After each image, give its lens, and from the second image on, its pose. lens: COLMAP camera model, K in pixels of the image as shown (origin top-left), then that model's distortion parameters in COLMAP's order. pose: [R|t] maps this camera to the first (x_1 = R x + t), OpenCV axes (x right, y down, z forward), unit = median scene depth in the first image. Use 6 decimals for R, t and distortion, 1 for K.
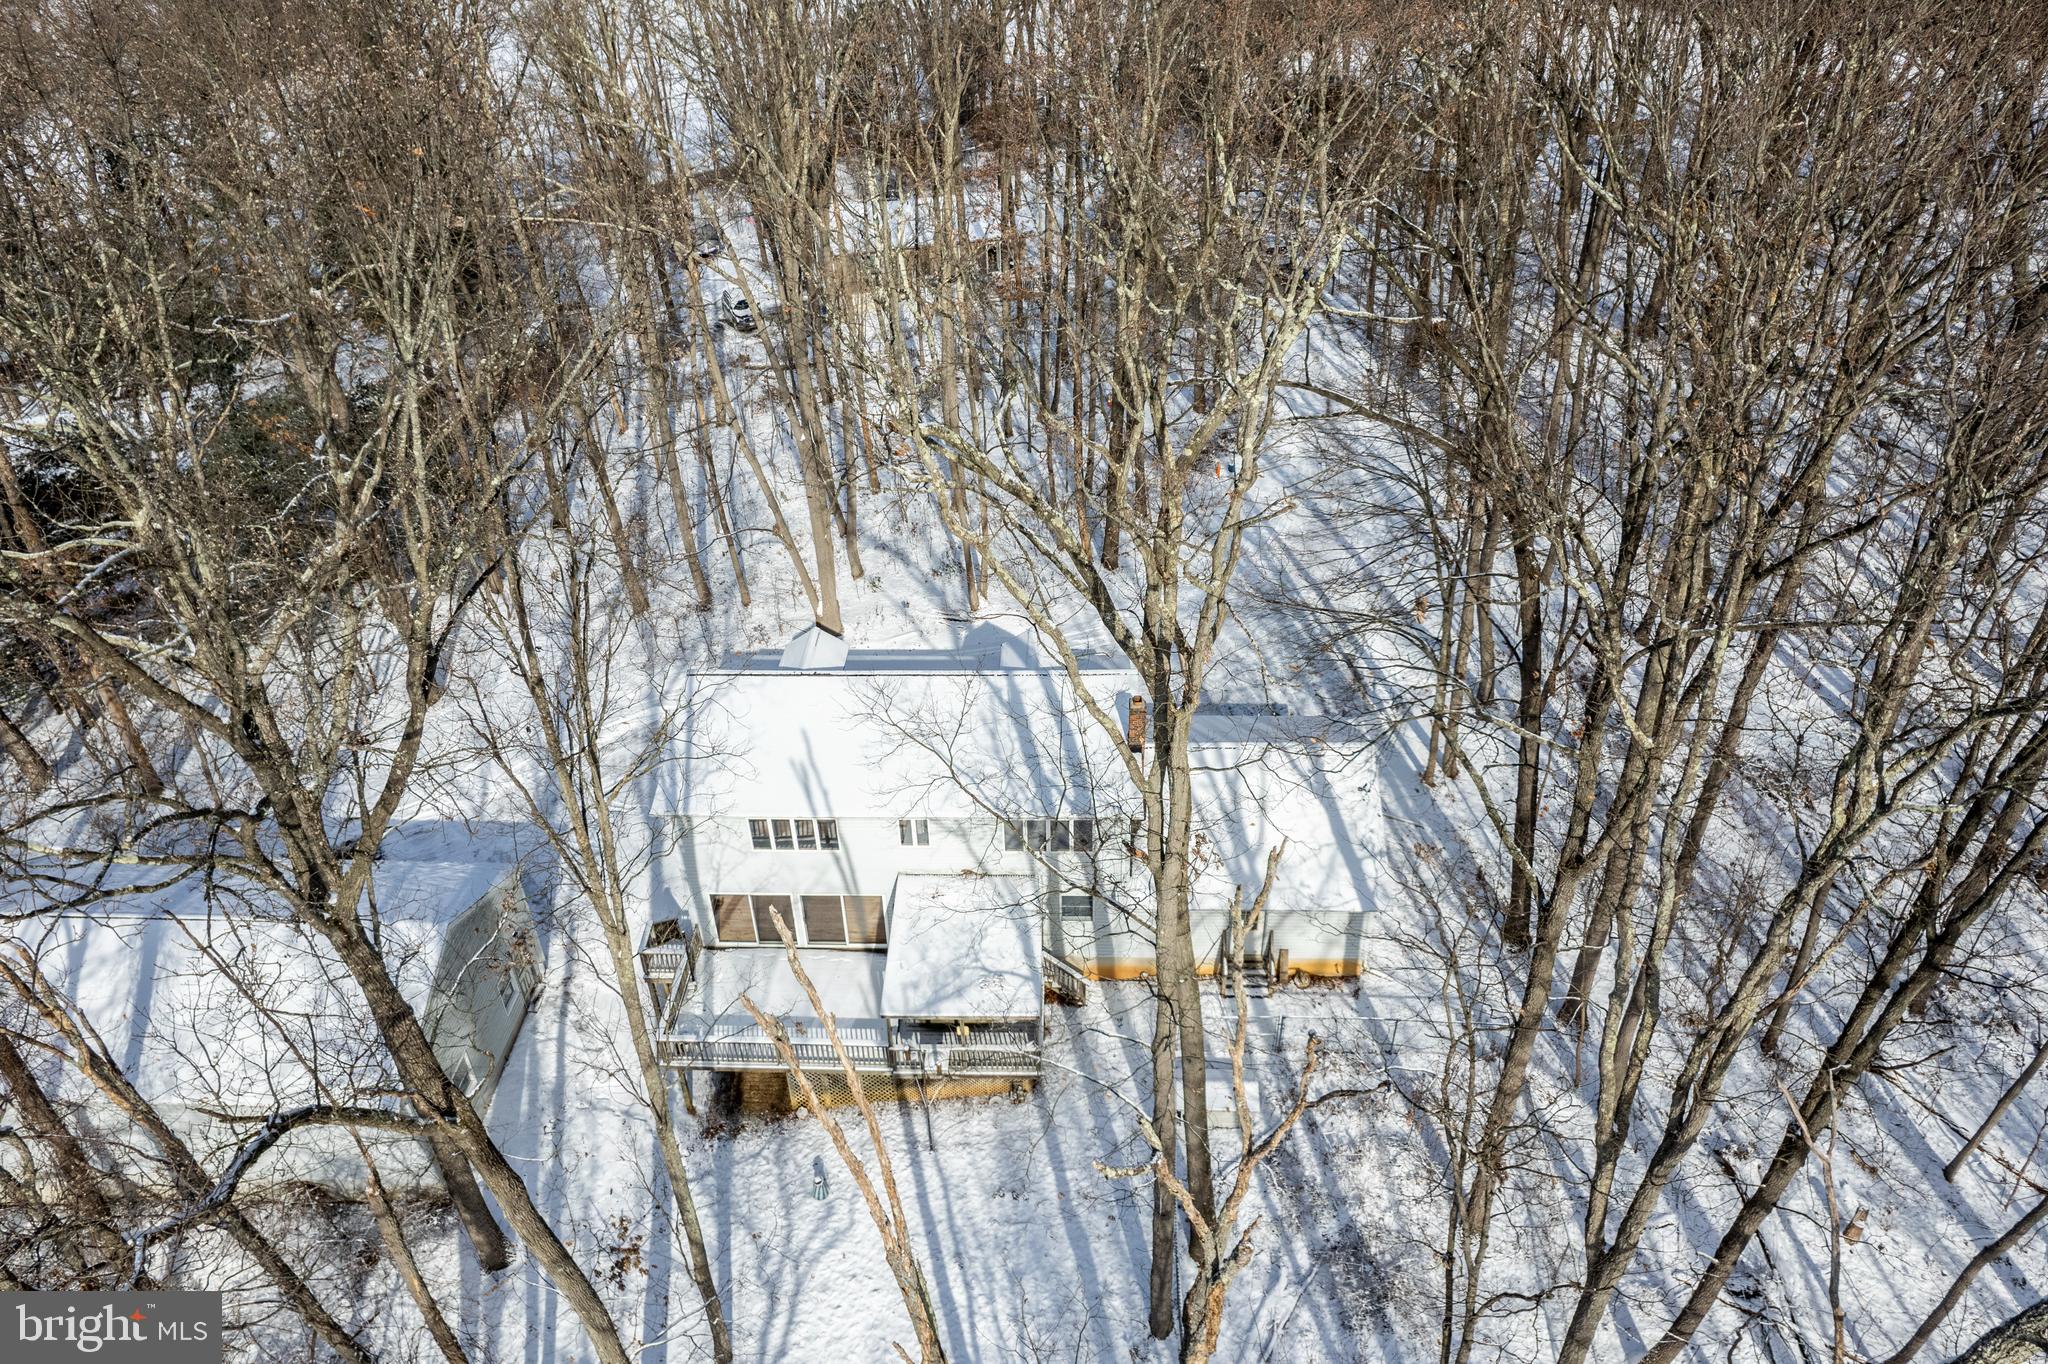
lens RADIAL K [[1301.1, 0, 1068.9], [0, 1301.1, 670.1], [0, 0, 1]] dist [-0.045127, -0.000862]
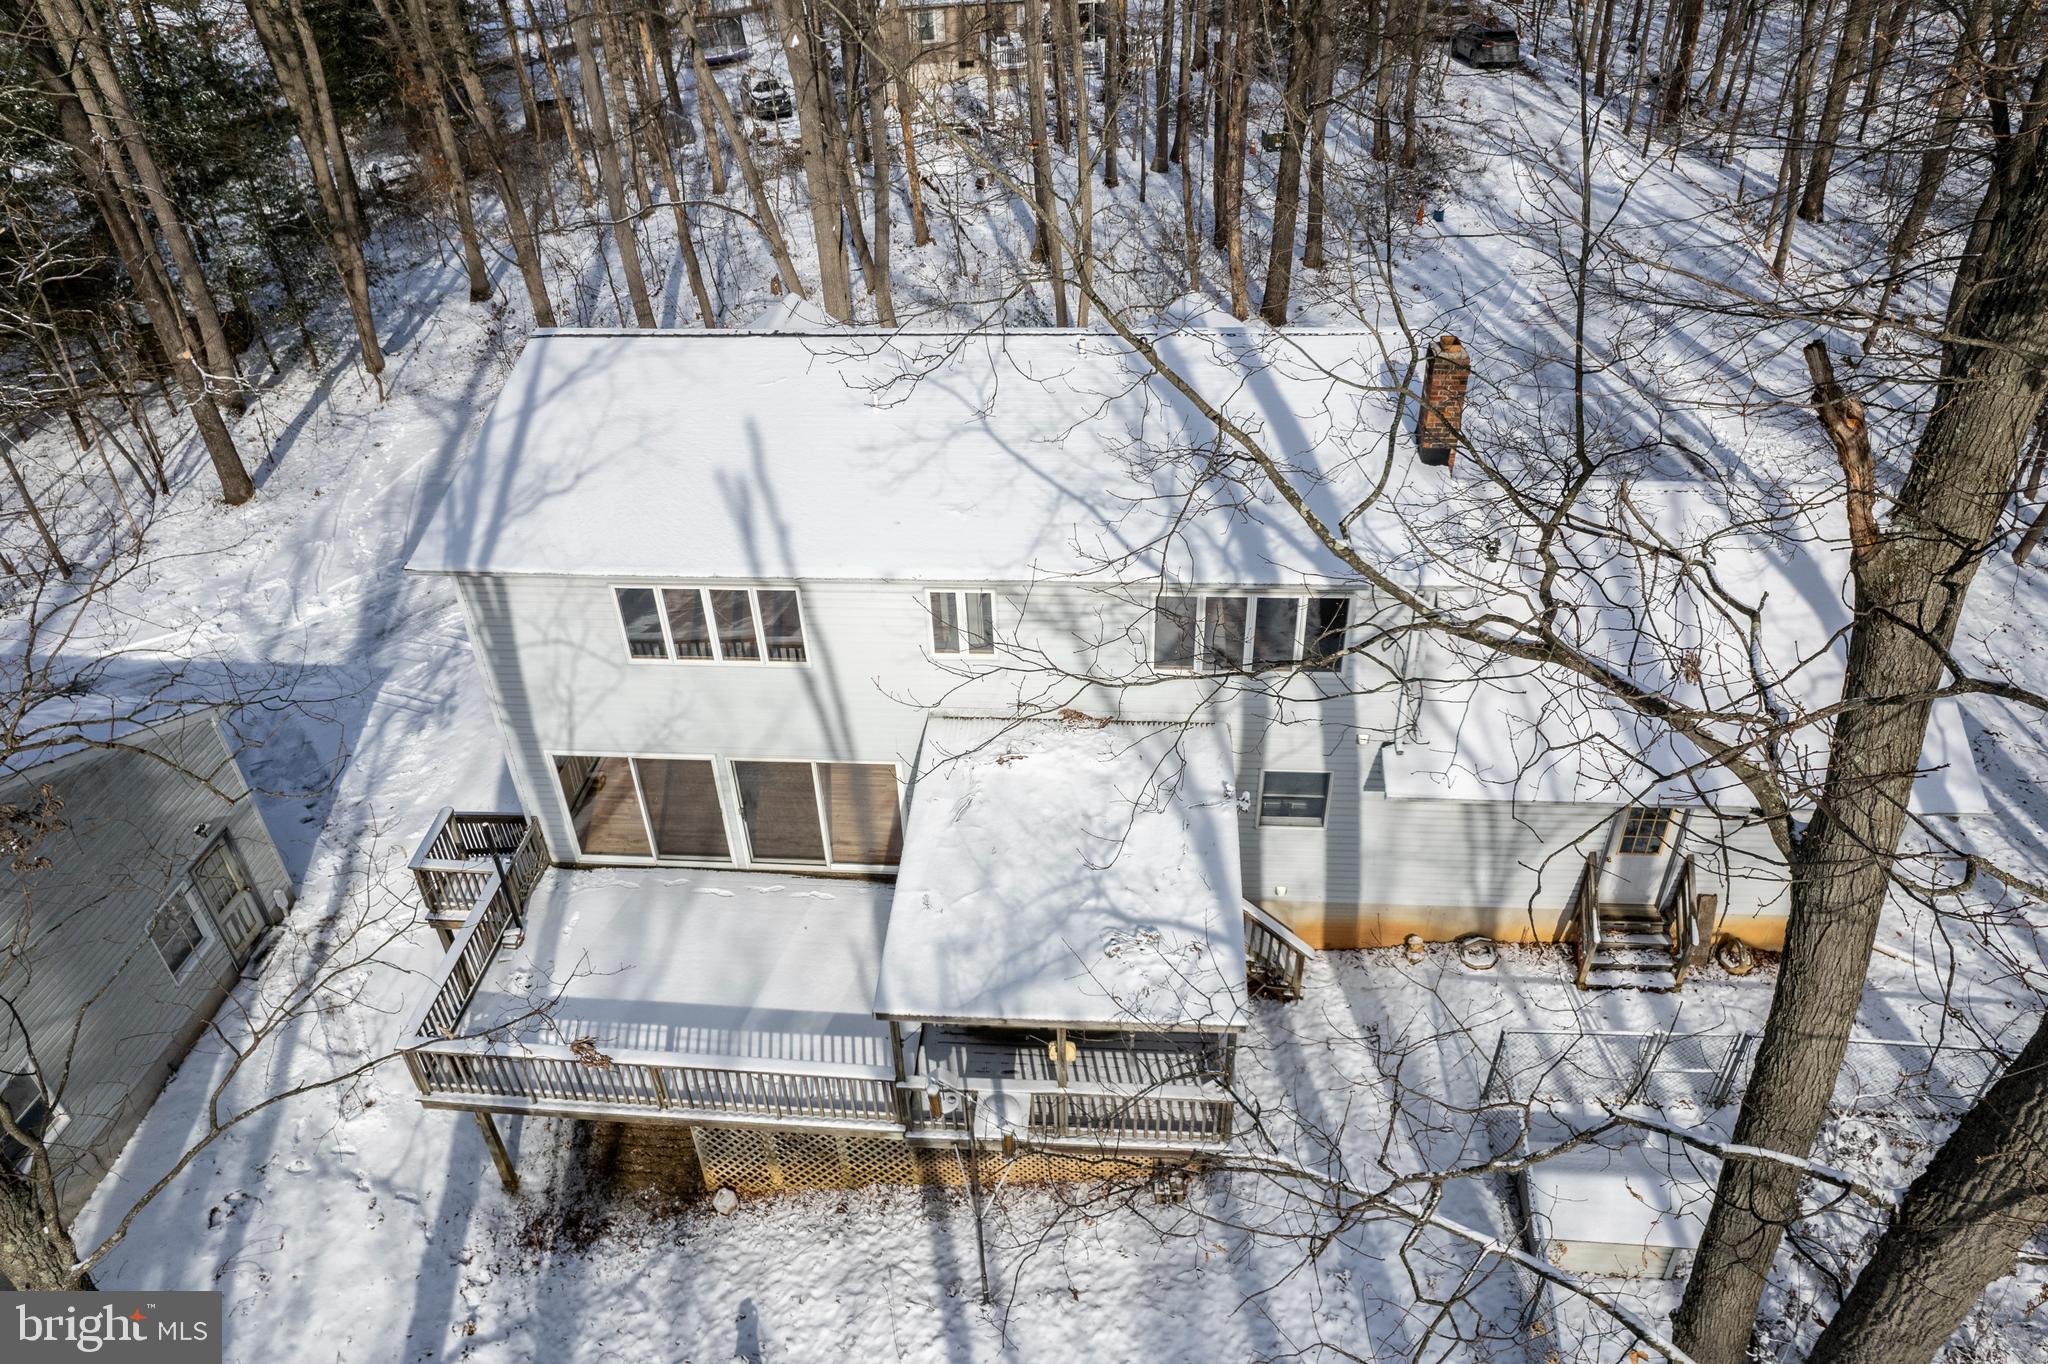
lens RADIAL K [[1301.1, 0, 1069.9], [0, 1301.1, 651.2], [0, 0, 1]] dist [-0.045127, -0.000862]
pose [[0.998827, 0.018647, -0.044683, -0.058175], [-0.018586, 0.999826, 0.001771, 0.130944], [0.044708, -0.000938, 0.999000, 0.520165]]
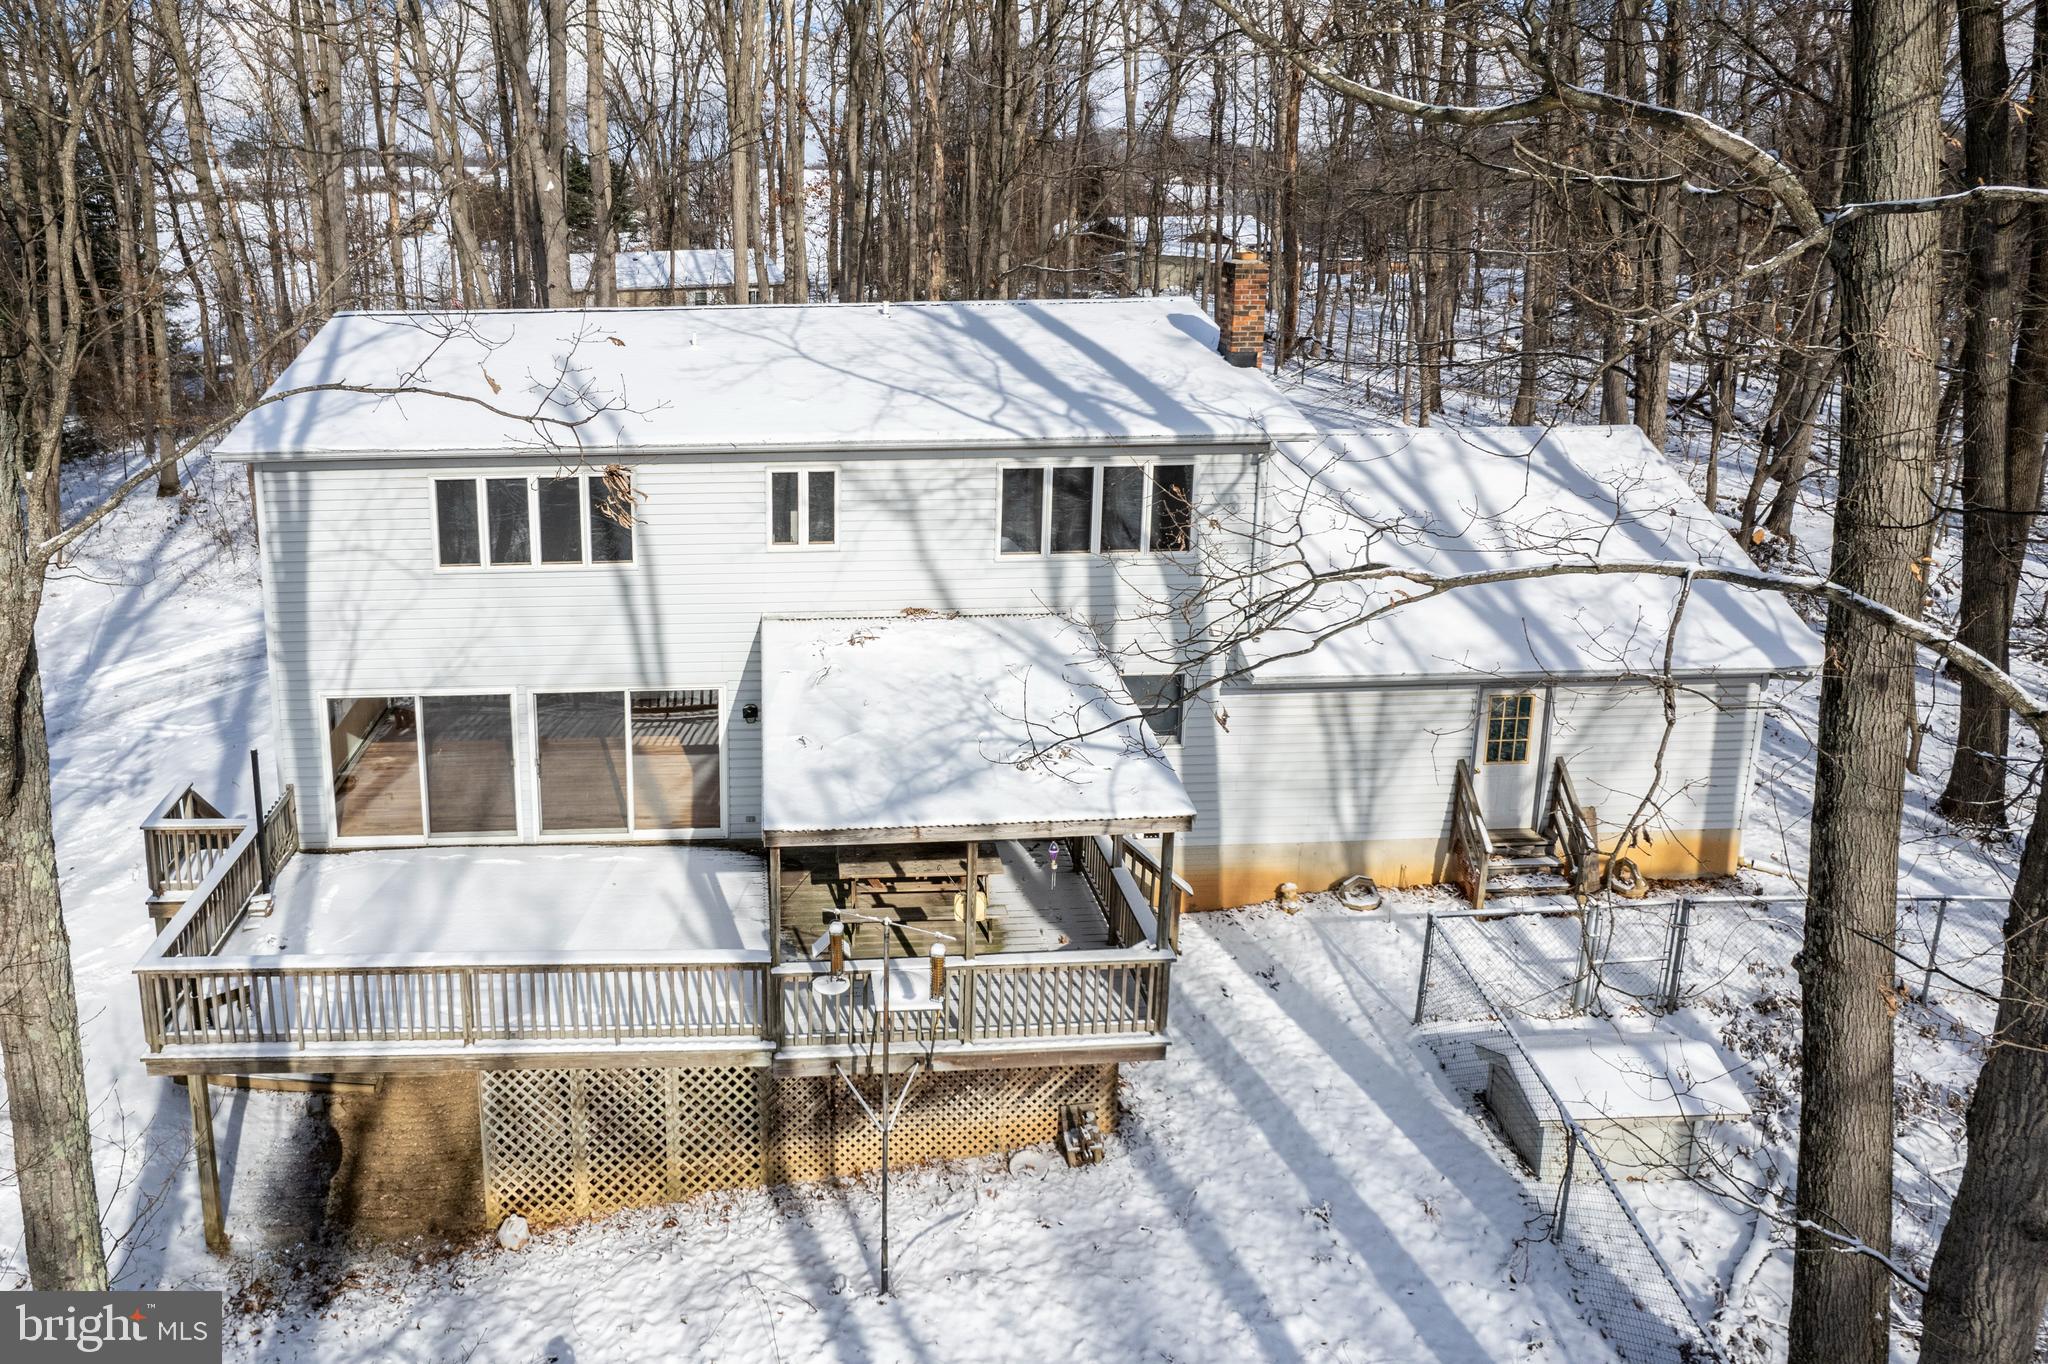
lens RADIAL K [[1323.1, 0, 819.2], [0, 1323.1, 520.4], [0, 0, 1]] dist [-0.025051, -0.001502]
pose [[0.998171, -0.009369, 0.059716, -0.138733], [0.031093, 0.926778, -0.374320, 0.296811], [-0.051836, 0.375493, 0.925375, 0.562102]]
